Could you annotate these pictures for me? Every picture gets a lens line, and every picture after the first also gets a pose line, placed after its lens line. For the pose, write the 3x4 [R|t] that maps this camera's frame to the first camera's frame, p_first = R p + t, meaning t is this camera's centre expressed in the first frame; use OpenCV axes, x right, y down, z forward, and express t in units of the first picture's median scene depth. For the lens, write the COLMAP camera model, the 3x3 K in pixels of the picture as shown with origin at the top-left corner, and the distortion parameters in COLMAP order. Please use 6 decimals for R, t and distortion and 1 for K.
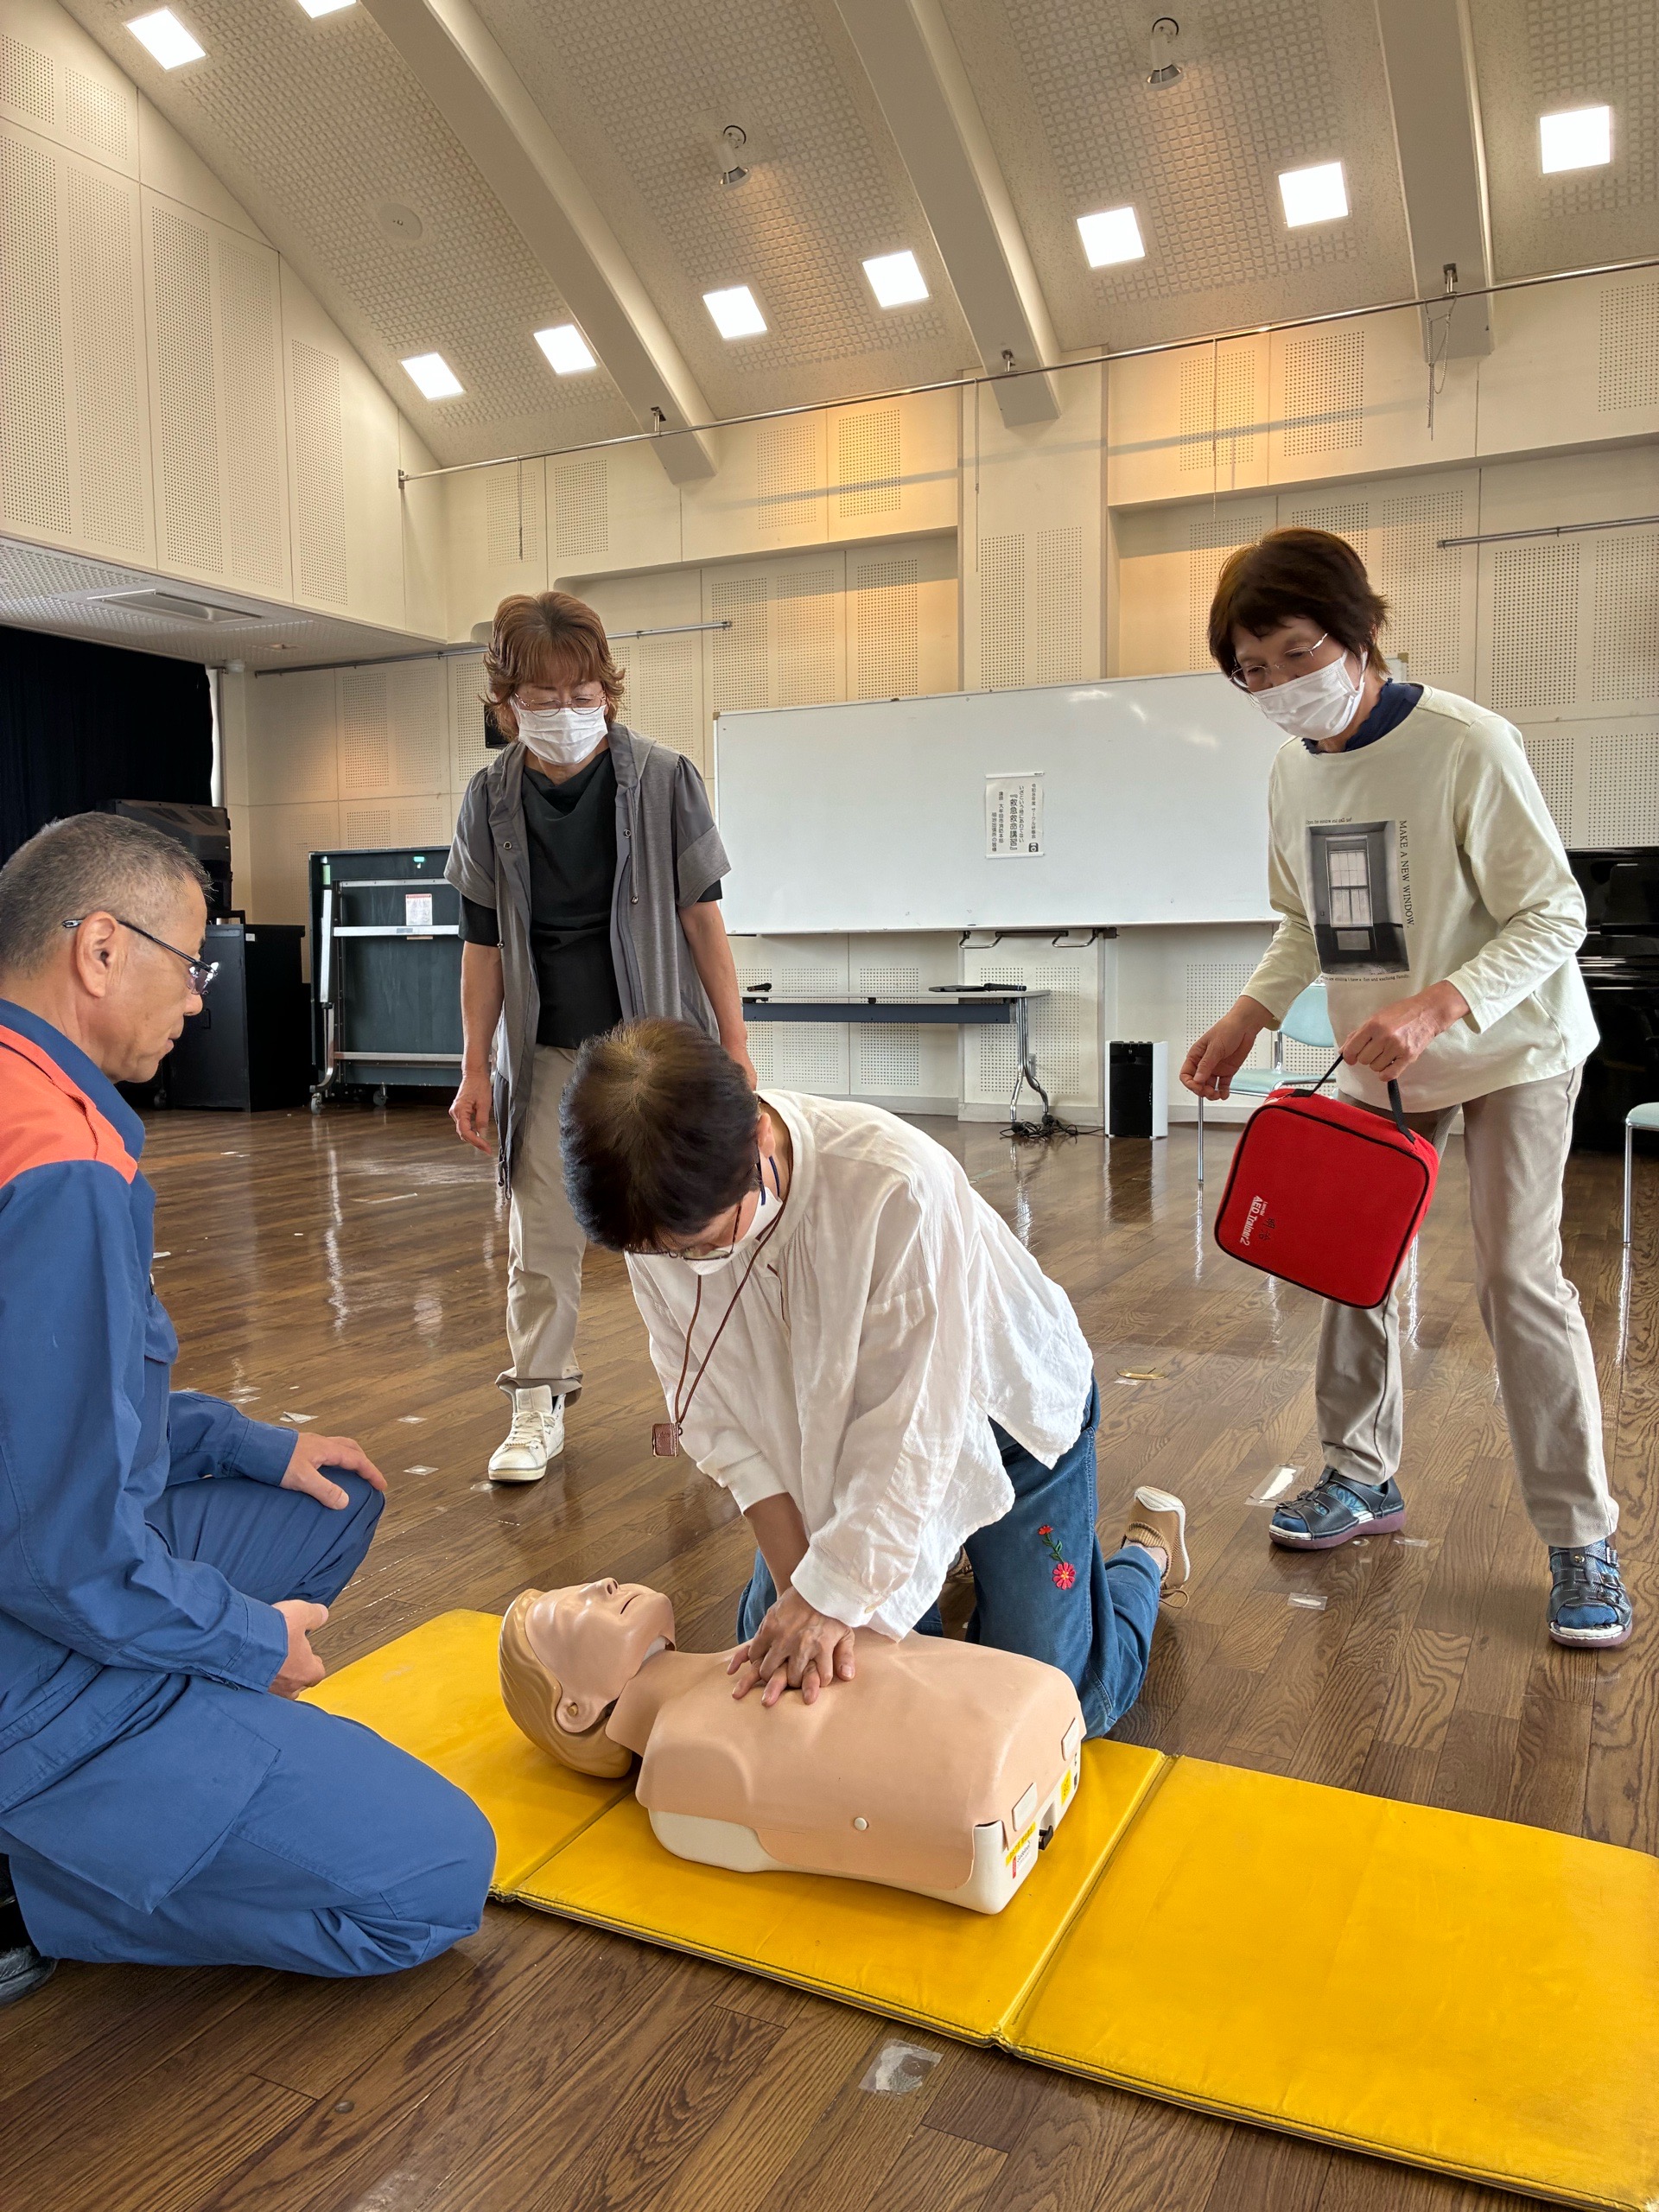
lens RADIAL K [[1688.9, 0, 815.2], [0, 1688.9, 1063.2], [0, 0, 1]] dist [0.047108, -0.030945]
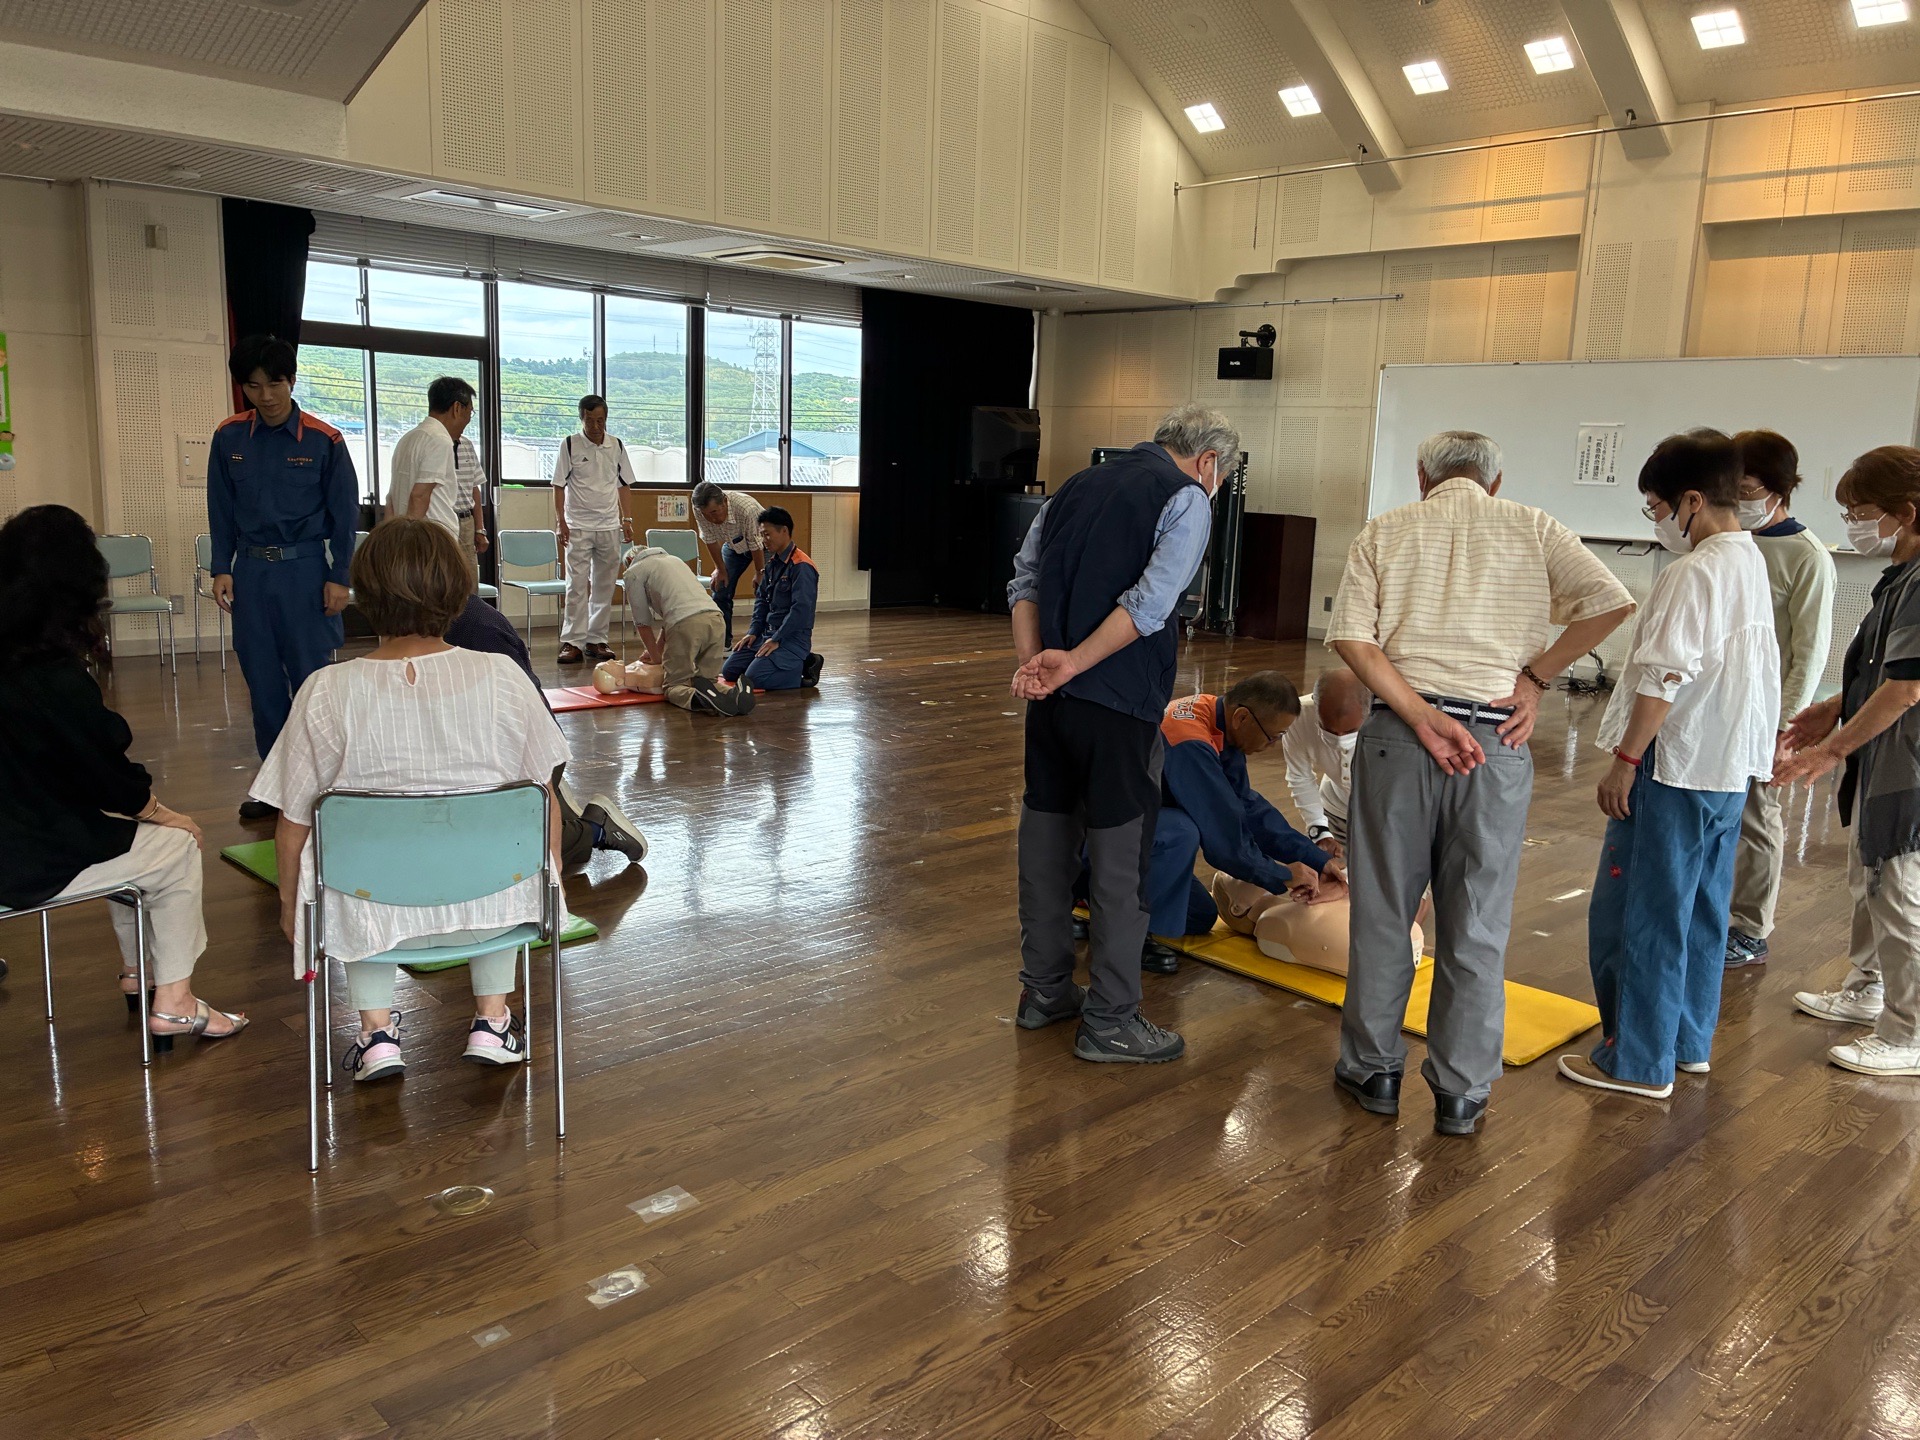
lens RADIAL K [[1465.9, 0, 983.9], [0, 1465.9, 692.1], [0, 0, 1]] dist [0.047108, -0.030945]
pose [[0.941820, 0.100466, -0.320753, 0.052067], [-0.072113, 0.992460, 0.099112, -0.038809], [0.328292, -0.070215, 0.941963, -0.293598]]
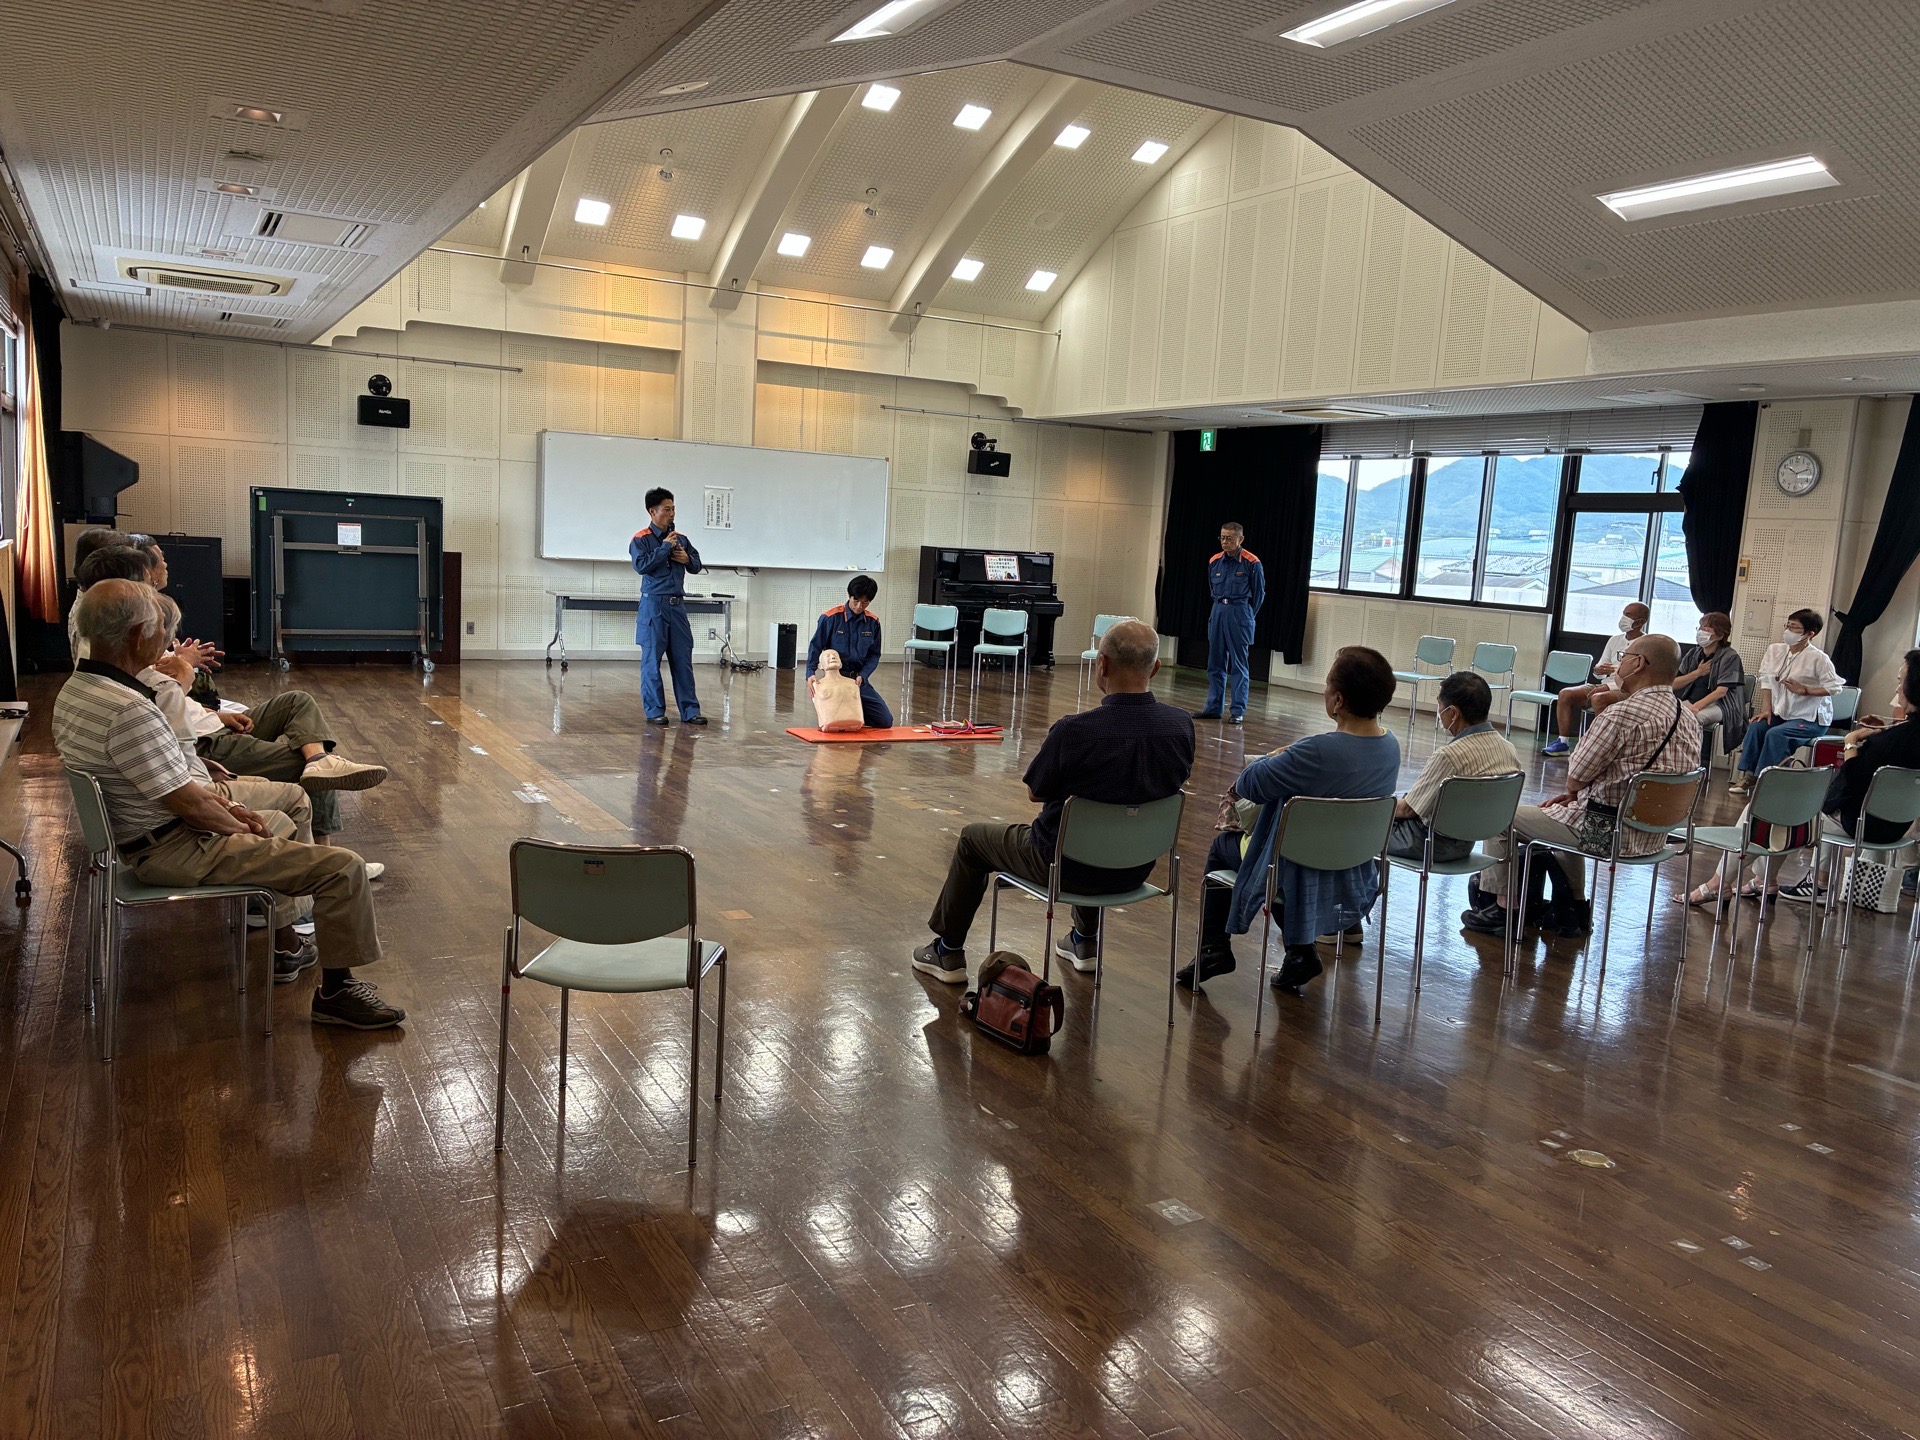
lens RADIAL K [[1465.9, 0, 957.9], [0, 1465.9, 731.3], [0, 0, 1]] dist [0.047108, -0.030945]
pose [[0.571244, -0.070734, 0.817727, -1.144642], [-0.005188, 0.995949, 0.089775, -0.041696], [-0.820764, -0.055526, 0.568563, -0.224833]]
